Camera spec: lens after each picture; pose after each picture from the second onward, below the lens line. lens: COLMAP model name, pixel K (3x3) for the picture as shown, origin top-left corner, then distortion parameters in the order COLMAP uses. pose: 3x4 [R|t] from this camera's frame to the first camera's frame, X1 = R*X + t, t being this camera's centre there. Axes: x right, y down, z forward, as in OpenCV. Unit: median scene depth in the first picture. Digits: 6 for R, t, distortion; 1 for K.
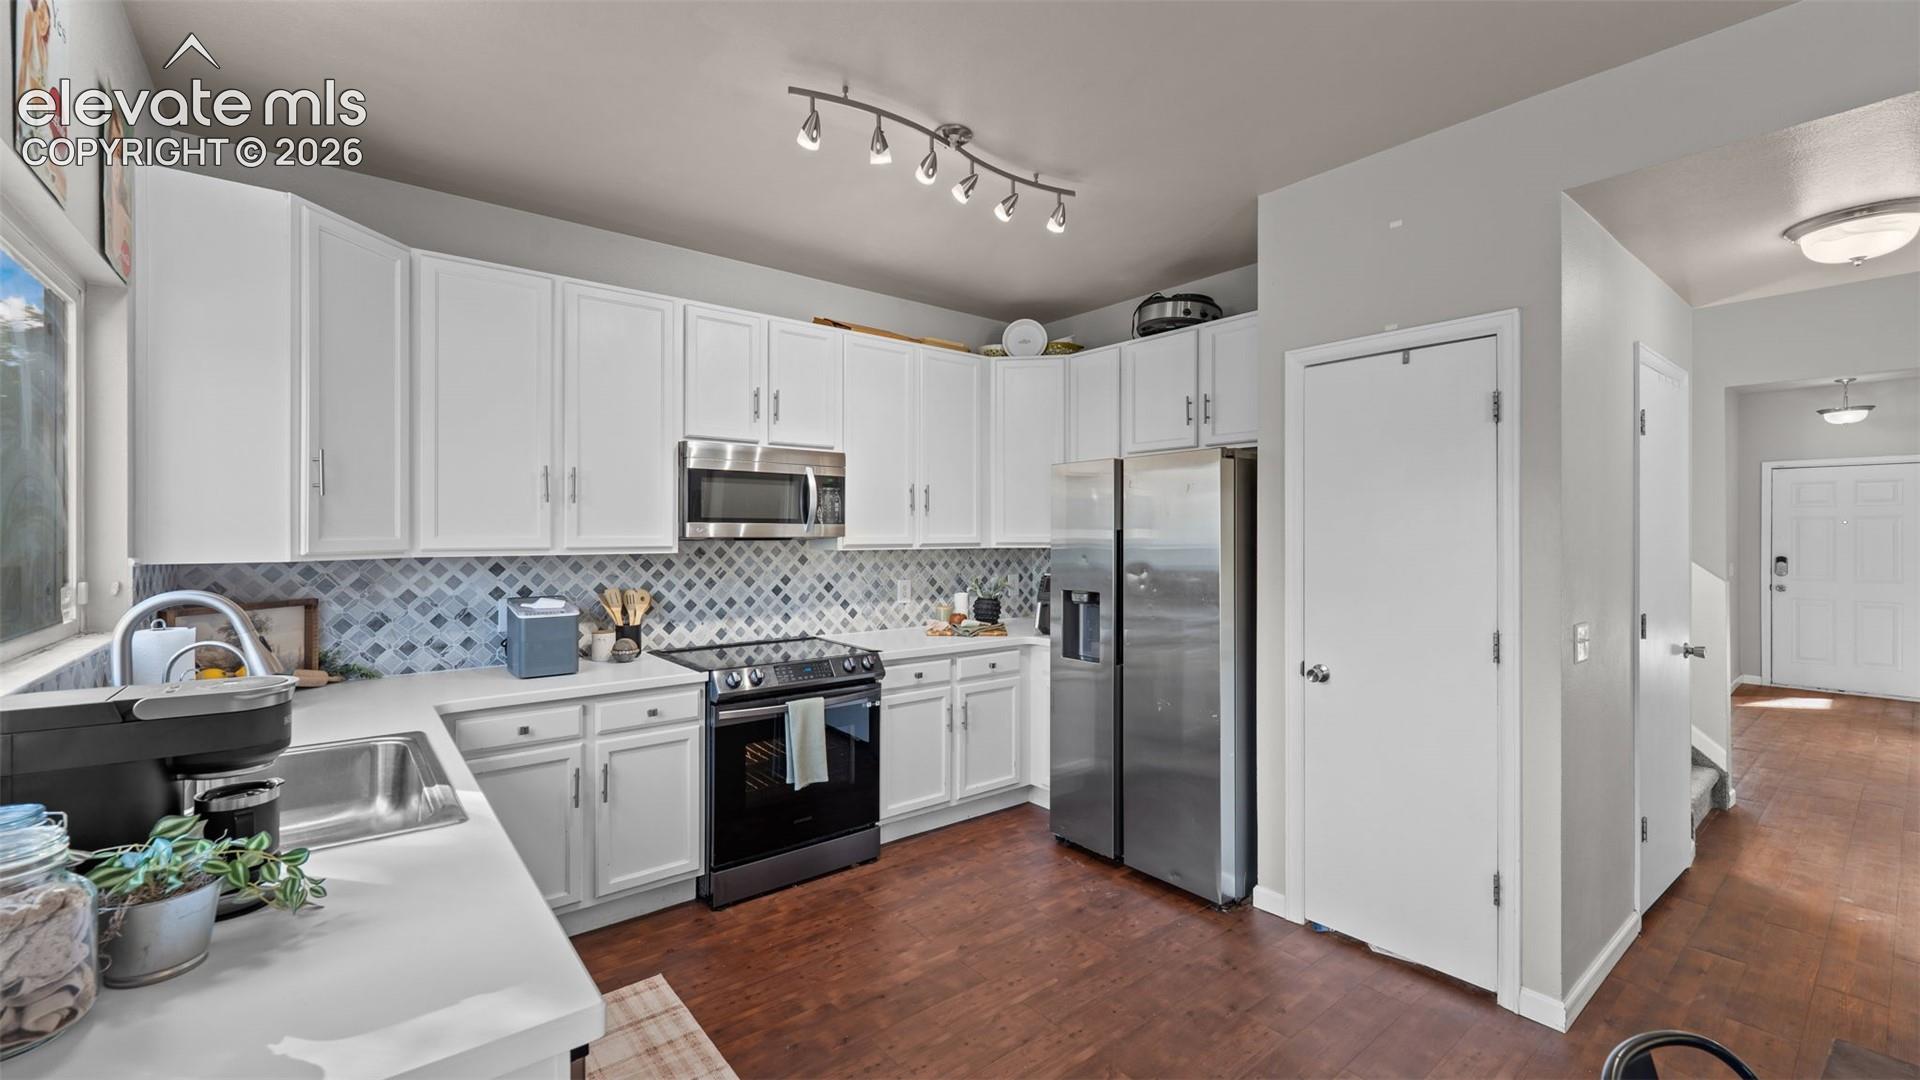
lens RADIAL K [[775.7, 0, 954.0], [0, 775.7, 528.5], [0, 0, 1]] dist [0.003086, -0.001569]
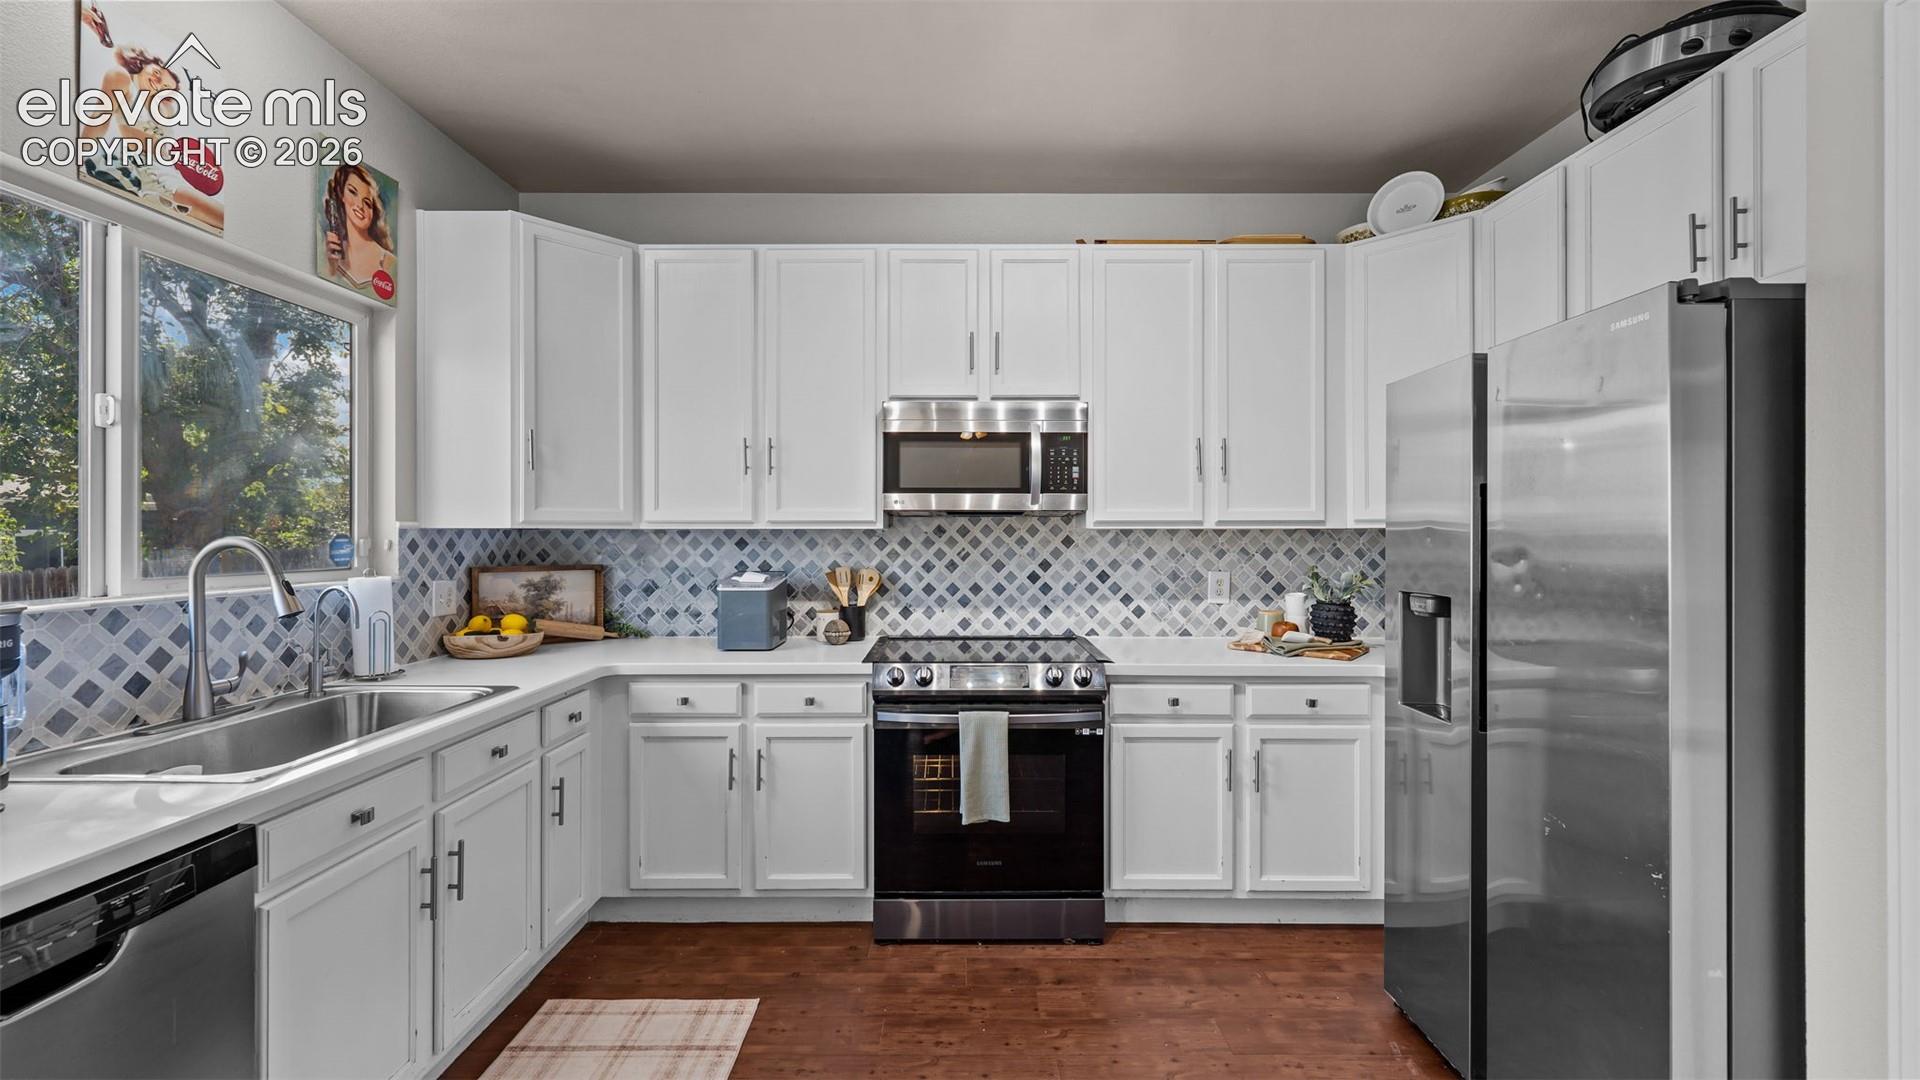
lens RADIAL K [[775.7, 0, 957.5], [0, 775.7, 530.4], [0, 0, 1]] dist [0.003086, -0.001569]
pose [[0.781966, -0.002394, -0.623317, 0.259830], [0.003636, 0.999993, 0.000720, 0.032117], [0.623311, -0.002829, 0.781969, 0.339520]]
